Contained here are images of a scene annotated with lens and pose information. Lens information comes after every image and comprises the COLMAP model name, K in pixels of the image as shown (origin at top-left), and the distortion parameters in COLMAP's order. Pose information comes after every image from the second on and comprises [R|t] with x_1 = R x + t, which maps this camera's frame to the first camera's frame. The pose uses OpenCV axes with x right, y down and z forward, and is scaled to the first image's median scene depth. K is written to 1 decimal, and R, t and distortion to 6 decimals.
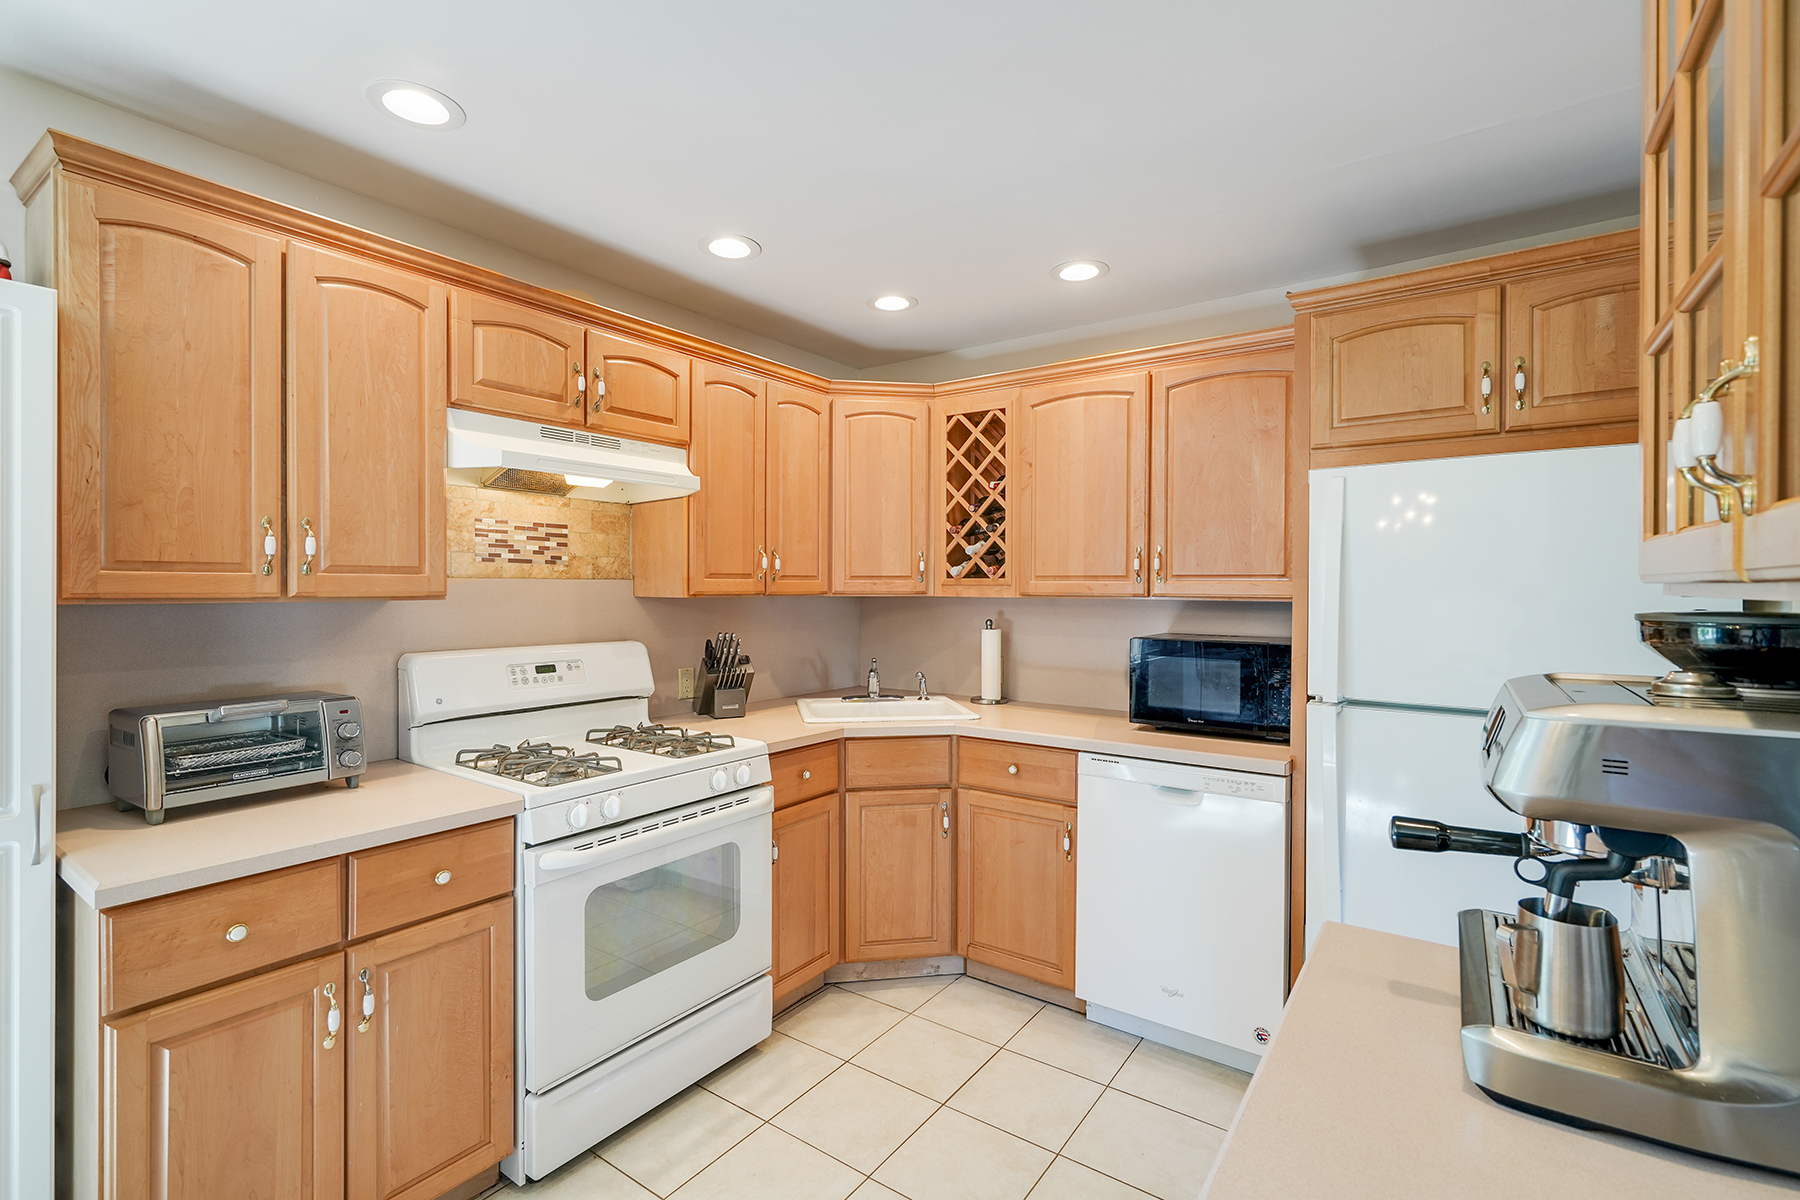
lens RADIAL K [[829.6, 0, 896.5], [0, 829.6, 591.7], [0, 0, 1]] dist [-0.003580, -0.000196]
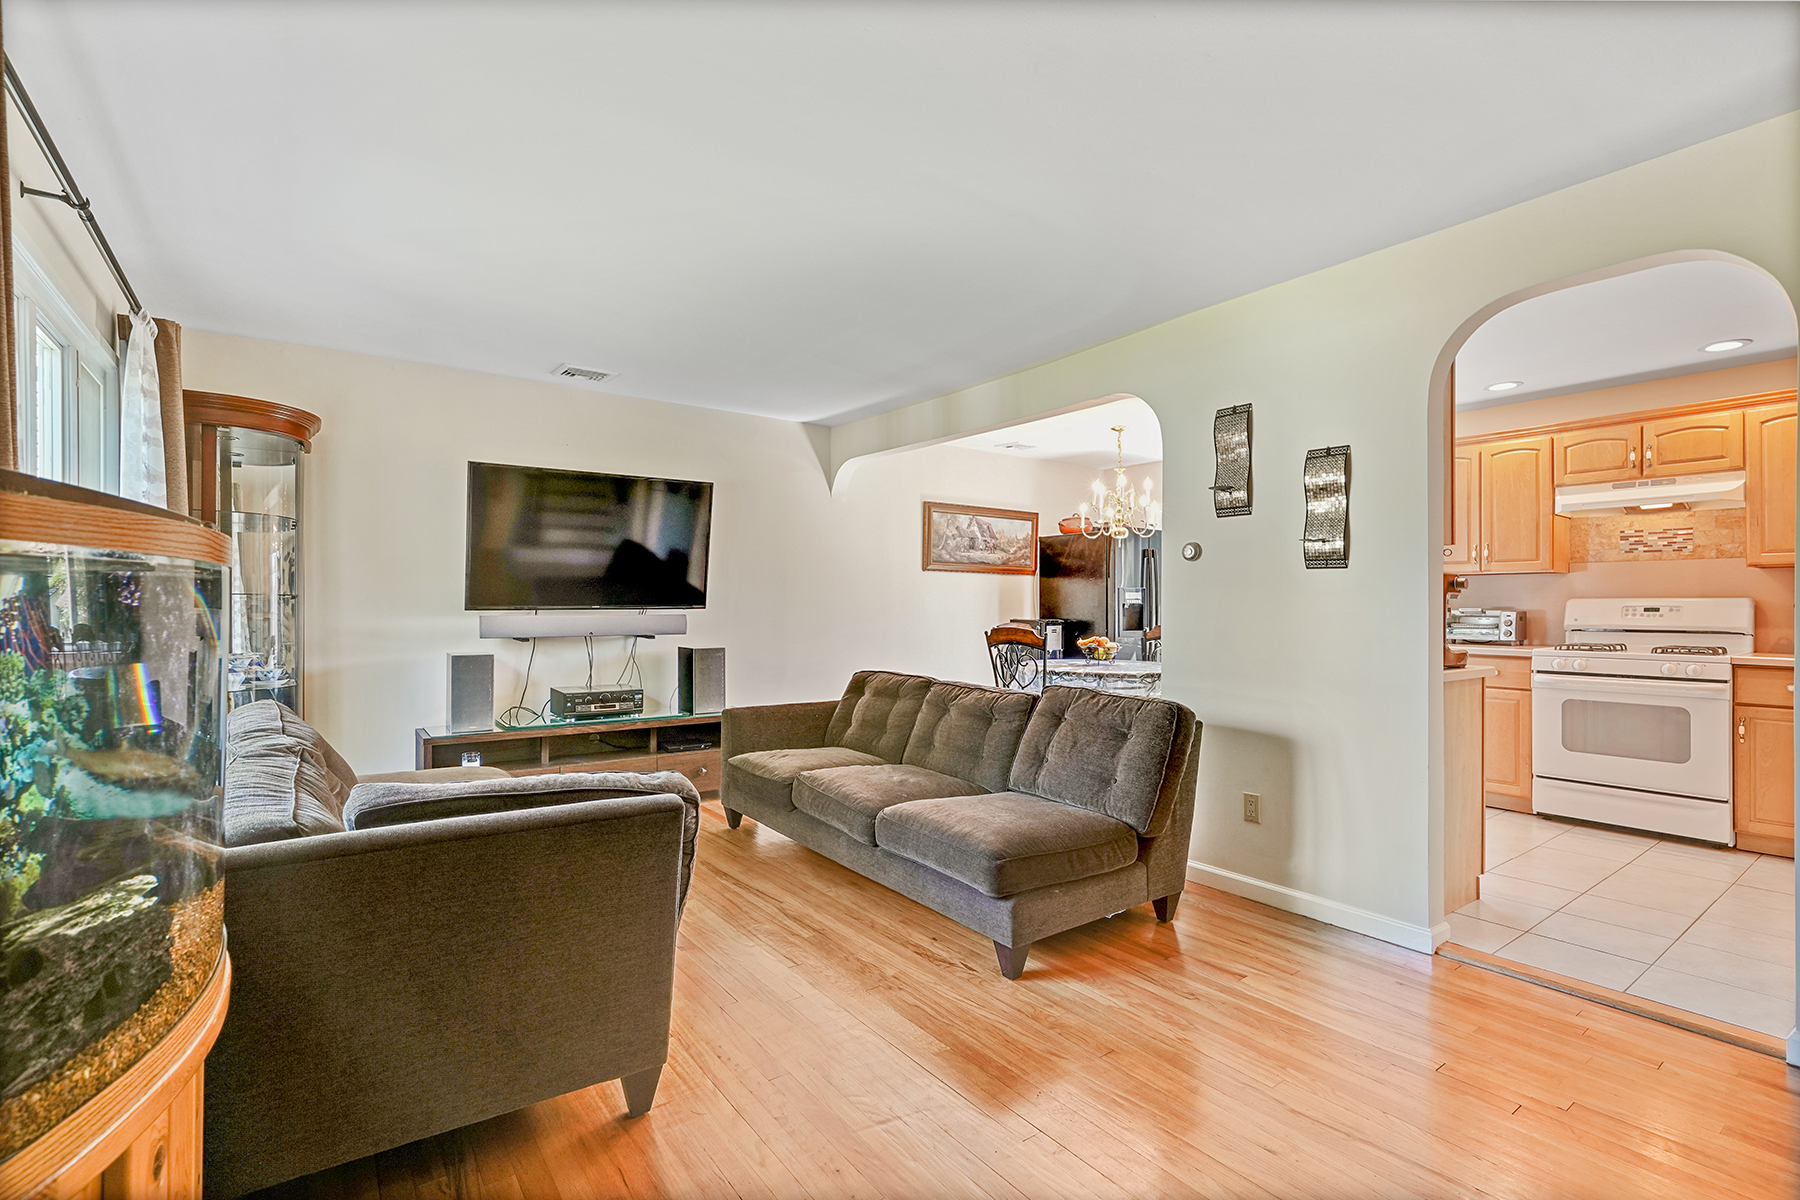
lens RADIAL K [[829.6, 0, 895.2], [0, 829.6, 599.8], [0, 0, 1]] dist [-0.003580, -0.000196]
pose [[-0.330244, -0.004072, -0.943887, 1.836528], [-0.003255, 0.999990, -0.003175, 0.082469], [0.943890, 0.002024, -0.330254, 0.031854]]
